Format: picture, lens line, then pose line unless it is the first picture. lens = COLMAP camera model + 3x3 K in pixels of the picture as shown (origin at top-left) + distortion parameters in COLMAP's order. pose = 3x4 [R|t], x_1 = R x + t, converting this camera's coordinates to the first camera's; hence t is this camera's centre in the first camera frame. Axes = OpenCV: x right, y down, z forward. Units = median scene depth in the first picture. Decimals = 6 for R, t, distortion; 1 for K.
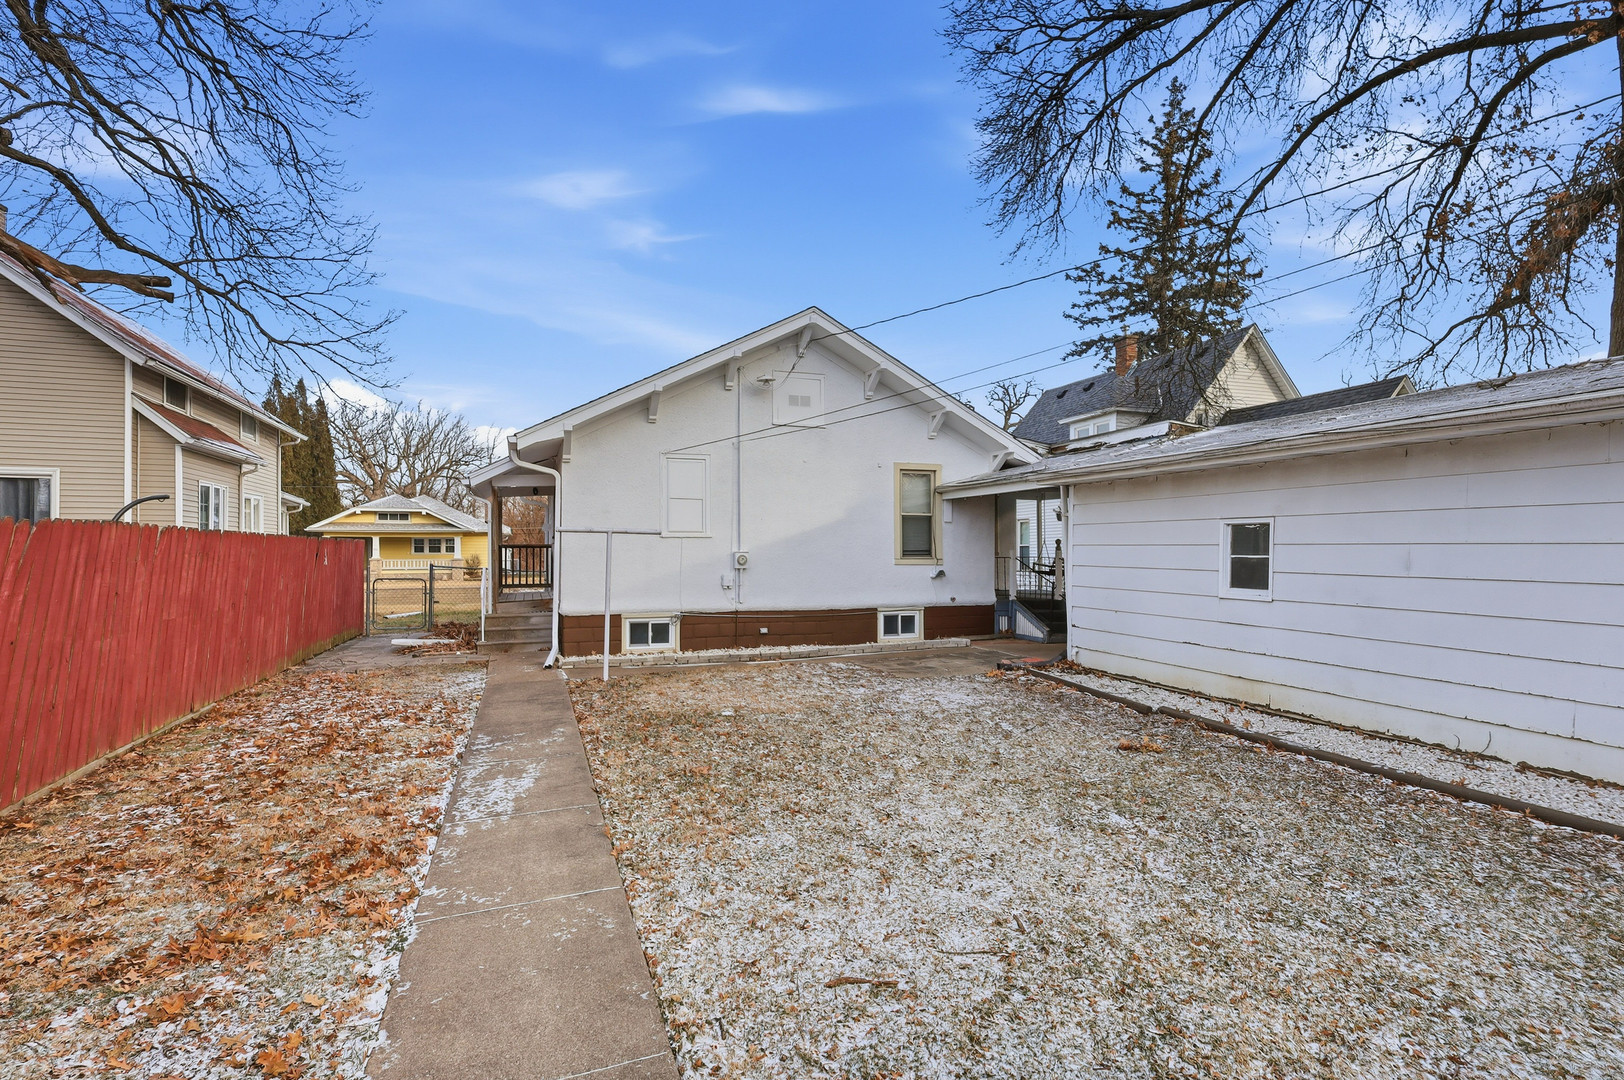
lens RADIAL K [[766.3, 0, 818.3], [0, 766.3, 538.4], [0, 0, 1]] dist [0.004599, 0.000253]
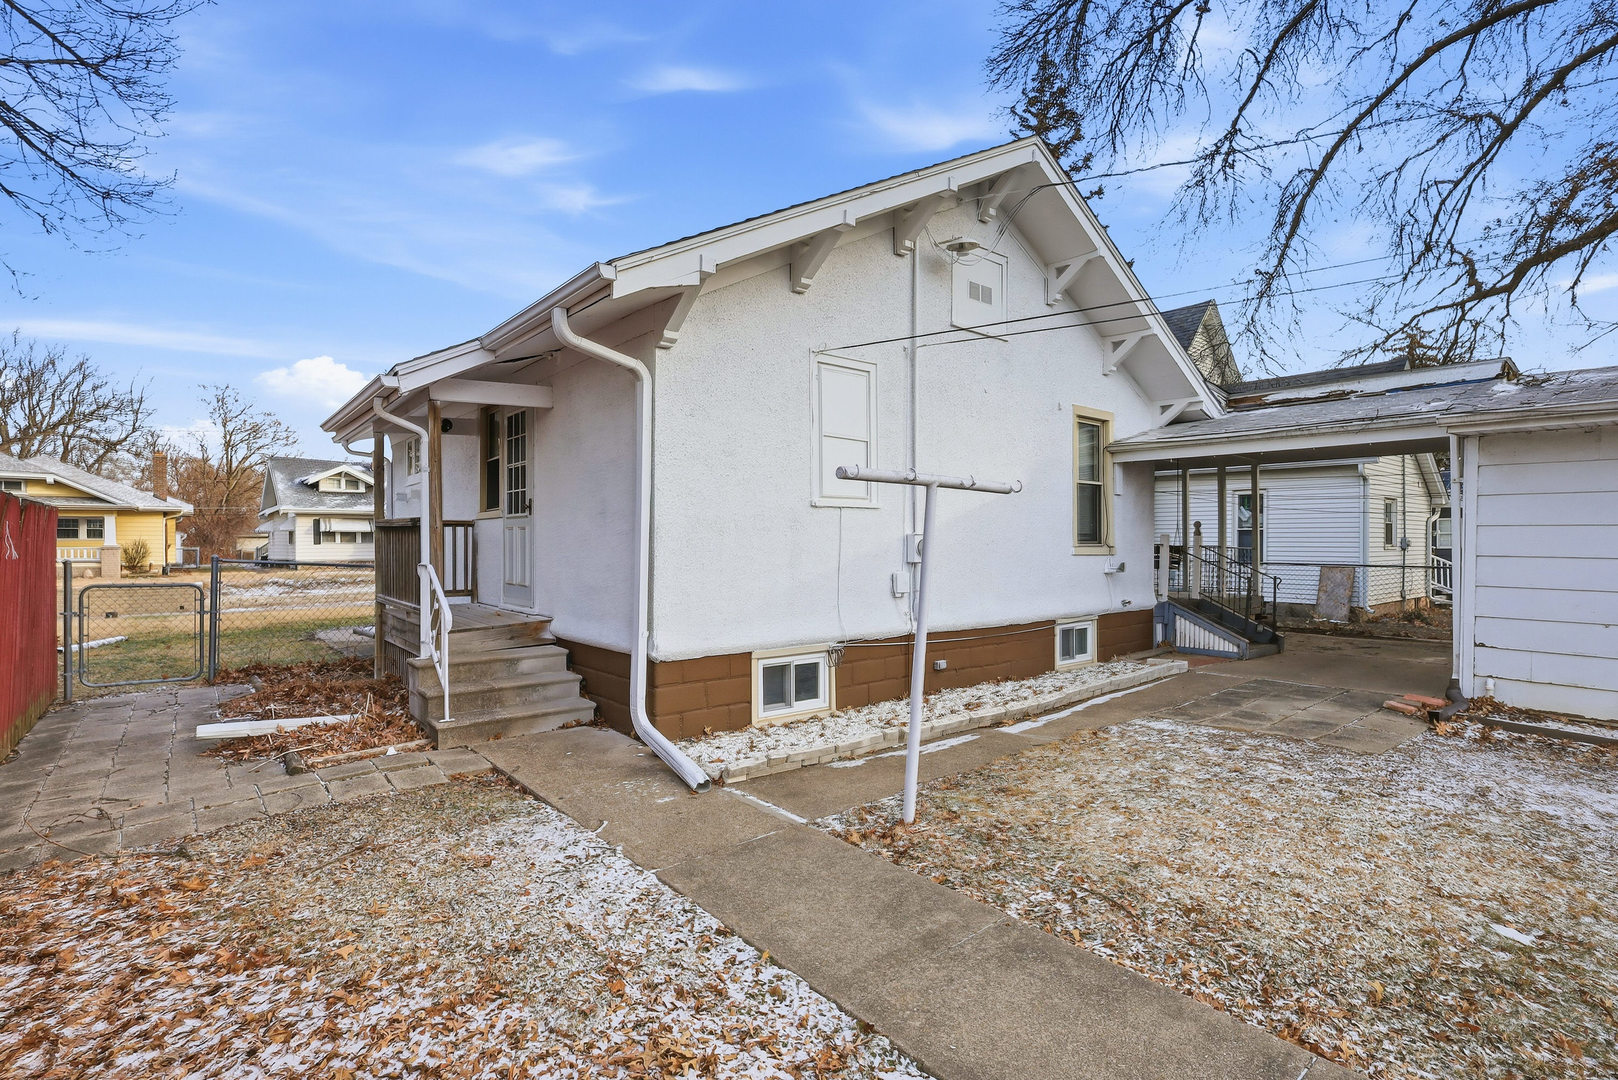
lens RADIAL K [[763.4, 0, 808.2], [0, 763.4, 536.0], [0, 0, 1]] dist [0.004599, 0.000253]
pose [[0.943588, 0.005056, 0.331084, -0.345082], [-0.008794, 0.999913, 0.009794, 0.013007], [-0.331006, -0.012153, 0.943550, 0.435350]]
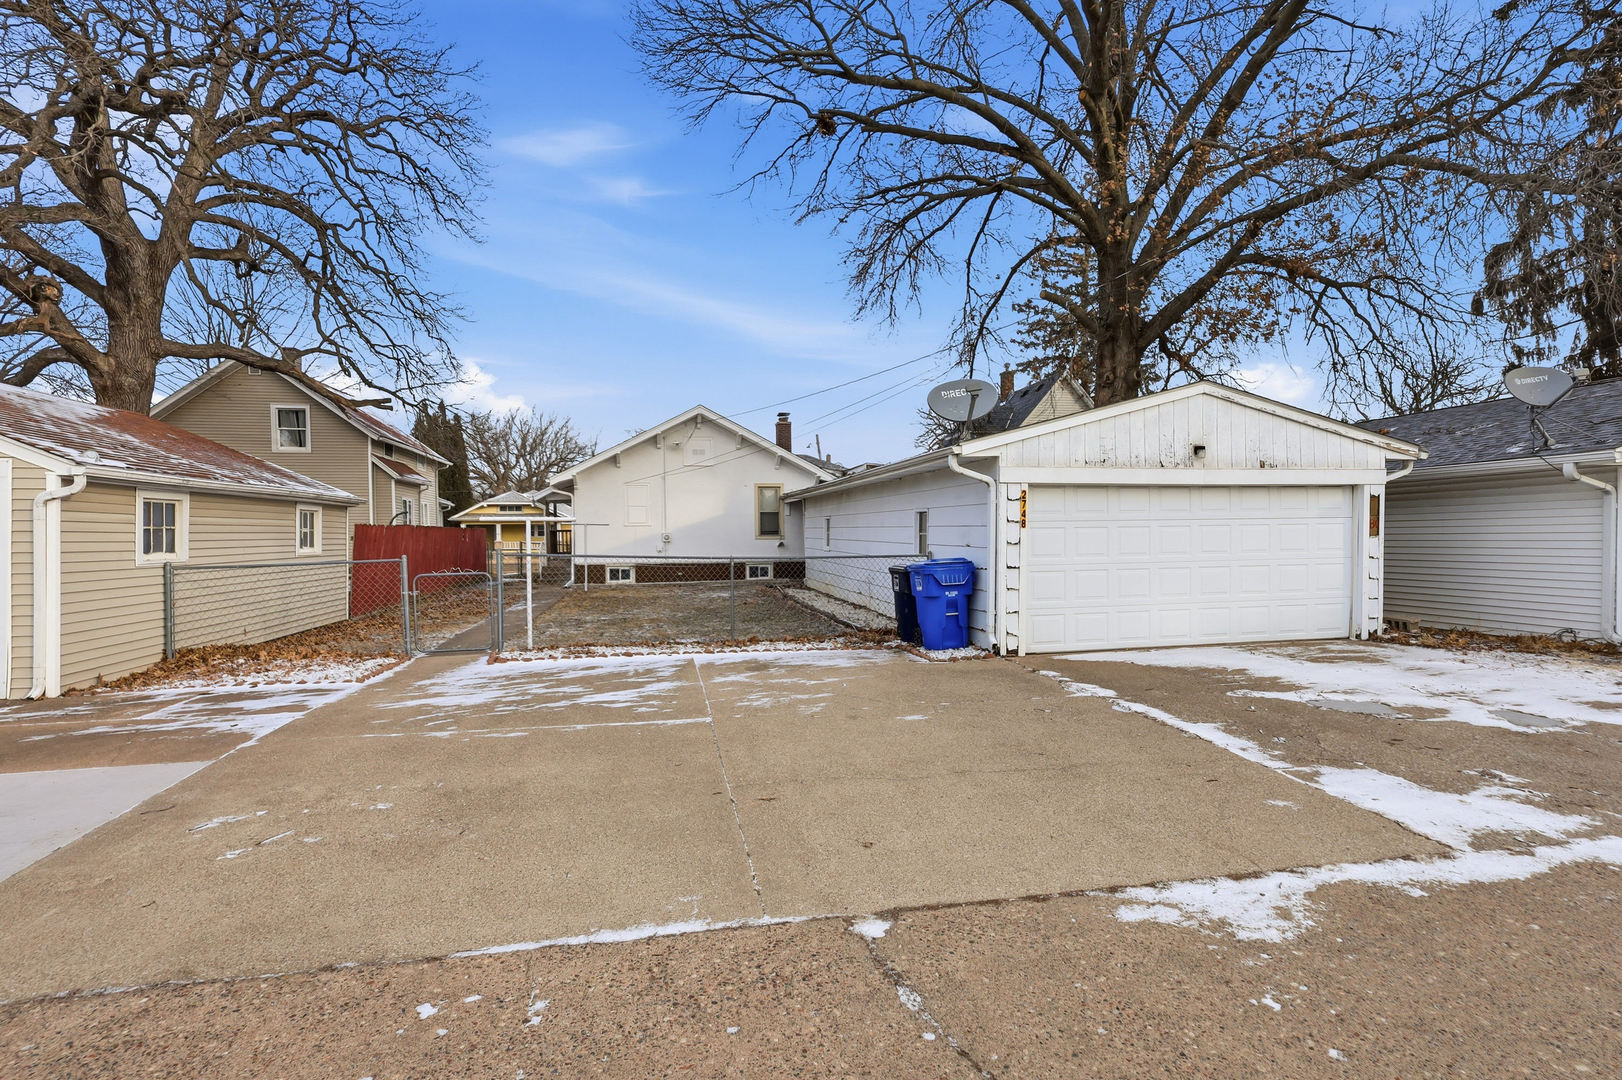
lens RADIAL K [[765.3, 0, 816.2], [0, 765.3, 543.5], [0, 0, 1]] dist [0.004599, 0.000253]
pose [[0.990687, -0.008186, -0.135916, 0.489570], [0.012471, 0.999451, 0.030702, -0.009254], [0.135590, -0.032111, 0.990245, -0.786990]]
